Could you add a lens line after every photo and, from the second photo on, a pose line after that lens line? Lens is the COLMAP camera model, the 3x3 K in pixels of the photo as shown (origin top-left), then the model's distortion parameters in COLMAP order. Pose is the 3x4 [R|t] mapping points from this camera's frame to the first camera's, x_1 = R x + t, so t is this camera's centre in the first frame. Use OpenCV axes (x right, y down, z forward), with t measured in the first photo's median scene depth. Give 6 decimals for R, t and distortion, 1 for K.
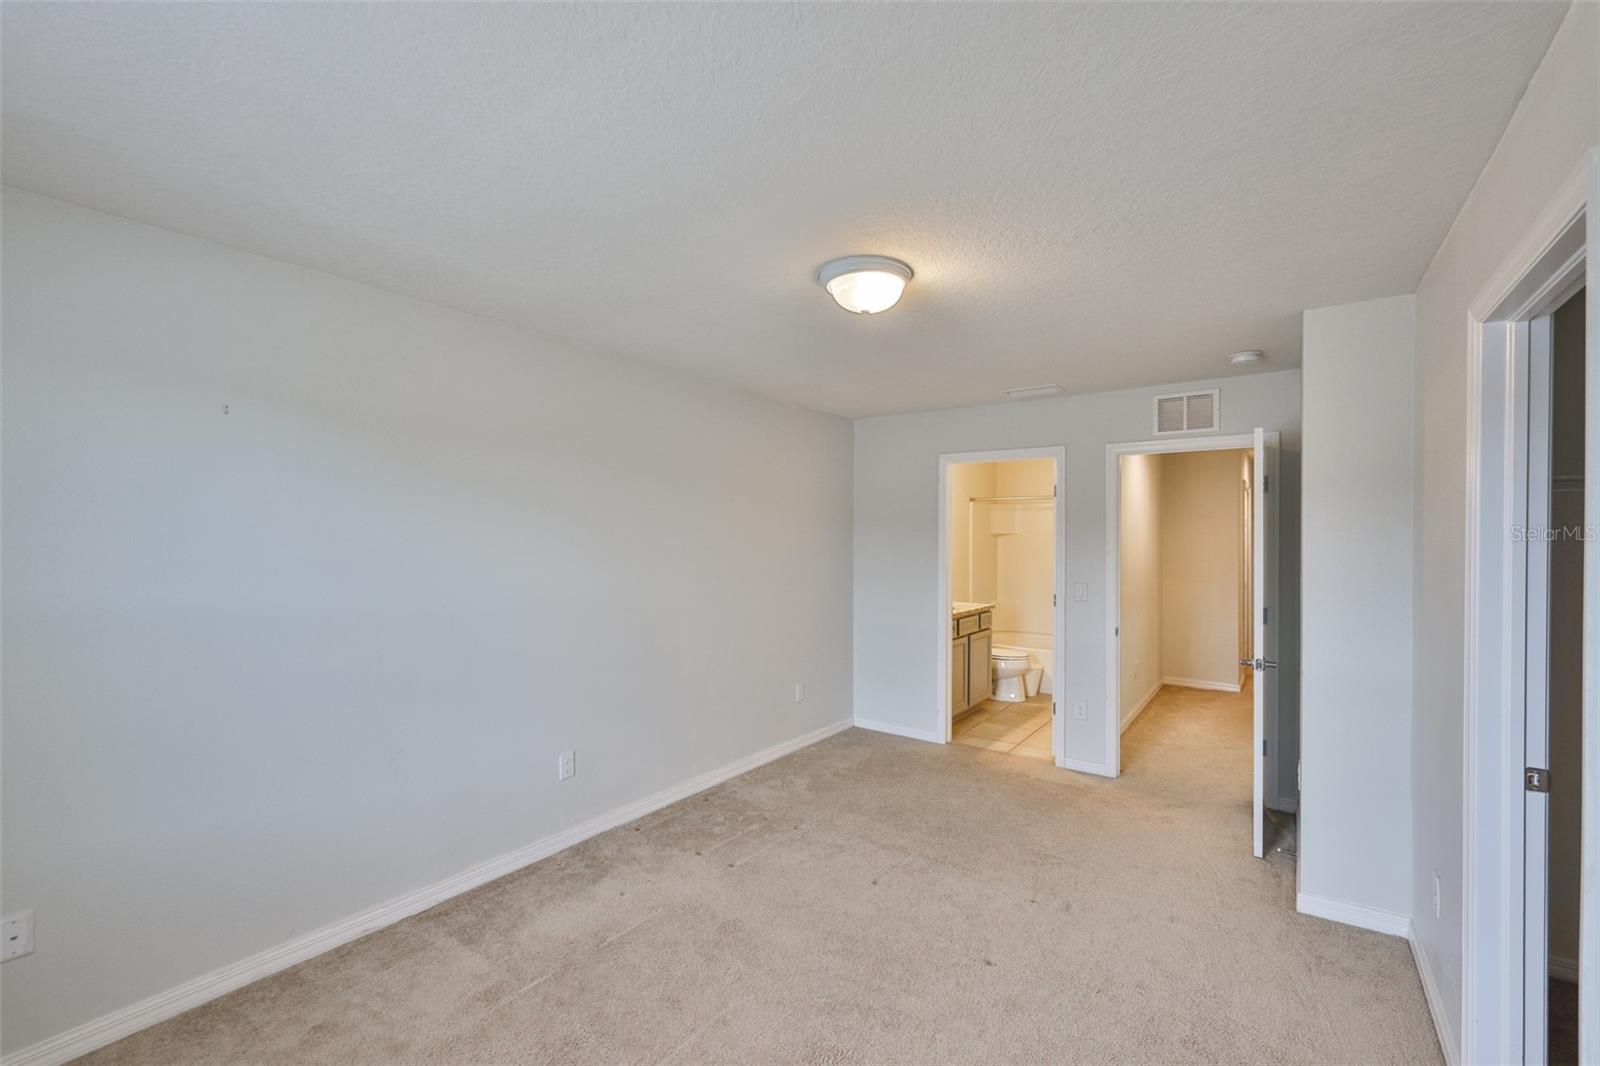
lens RADIAL K [[682.7, 0, 801.5], [0, 682.7, 533.7], [0, 0, 1]] dist [-0.003255, -0.000236]
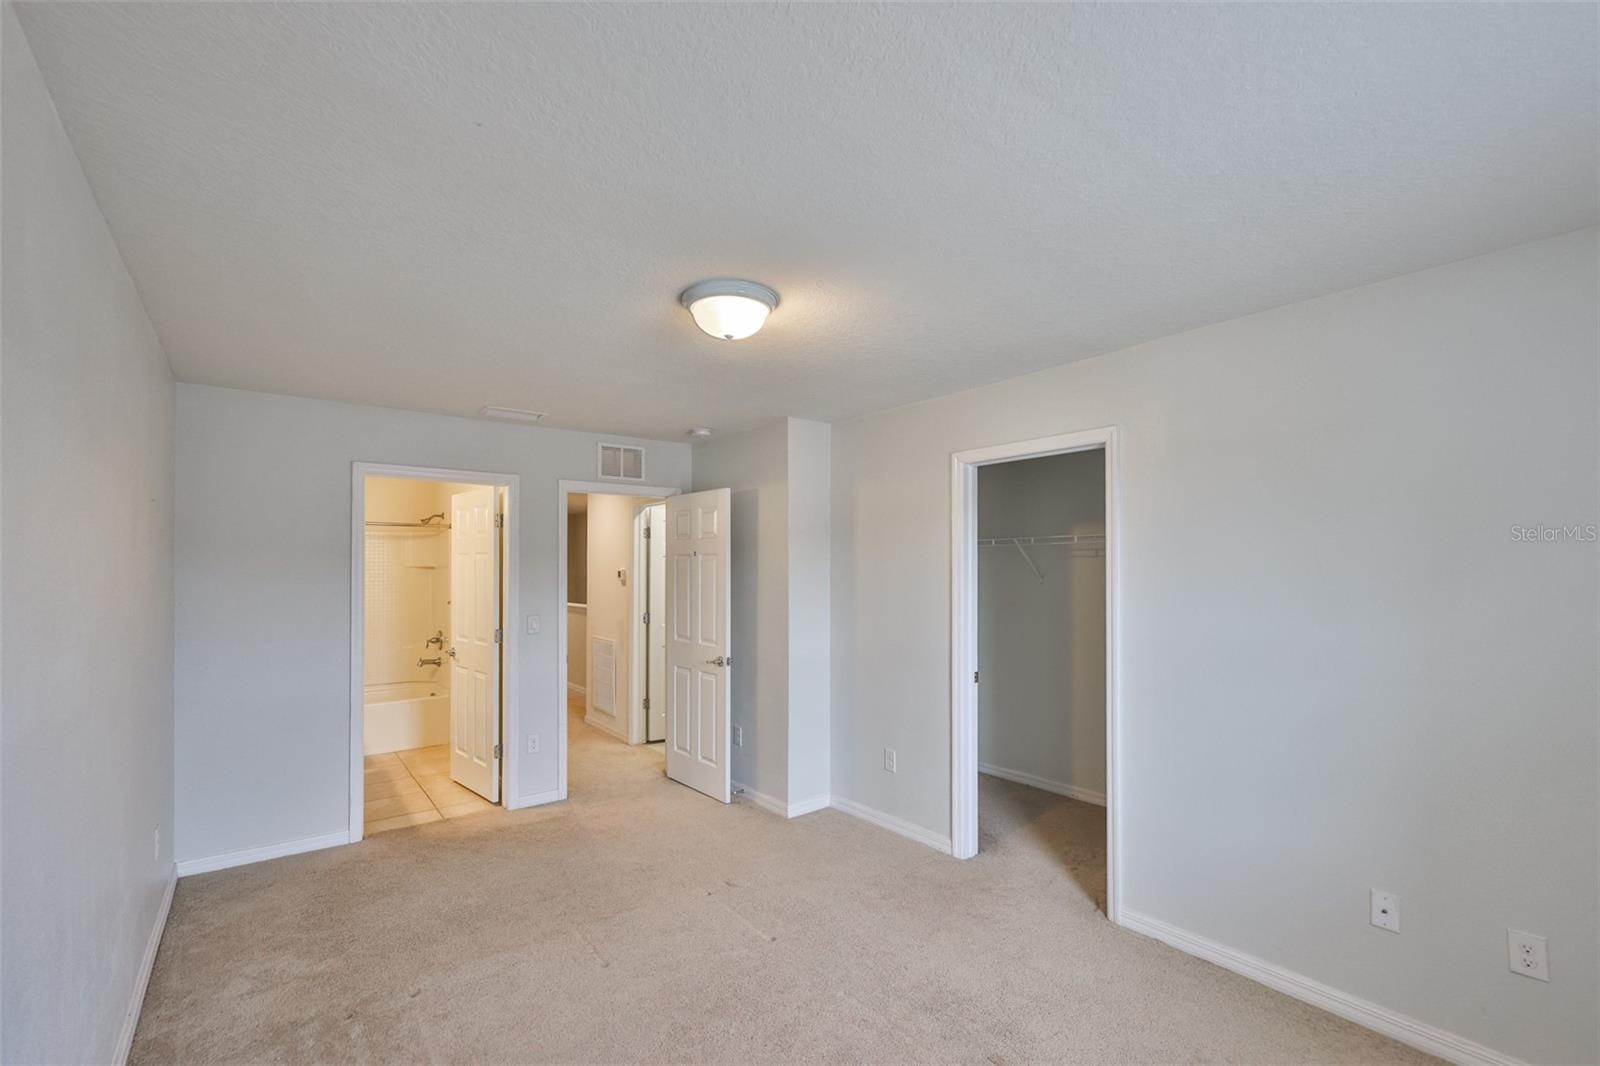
lens RADIAL K [[691.6, 0, 806.6], [0, 691.6, 558.3], [0, 0, 1]] dist [-0.000093, -0.000070]
pose [[0.276644, 0.011438, 0.960904, -0.449709], [0.003631, 0.999910, -0.012947, 0.003614], [-0.960966, 0.007071, 0.276578, 0.338397]]
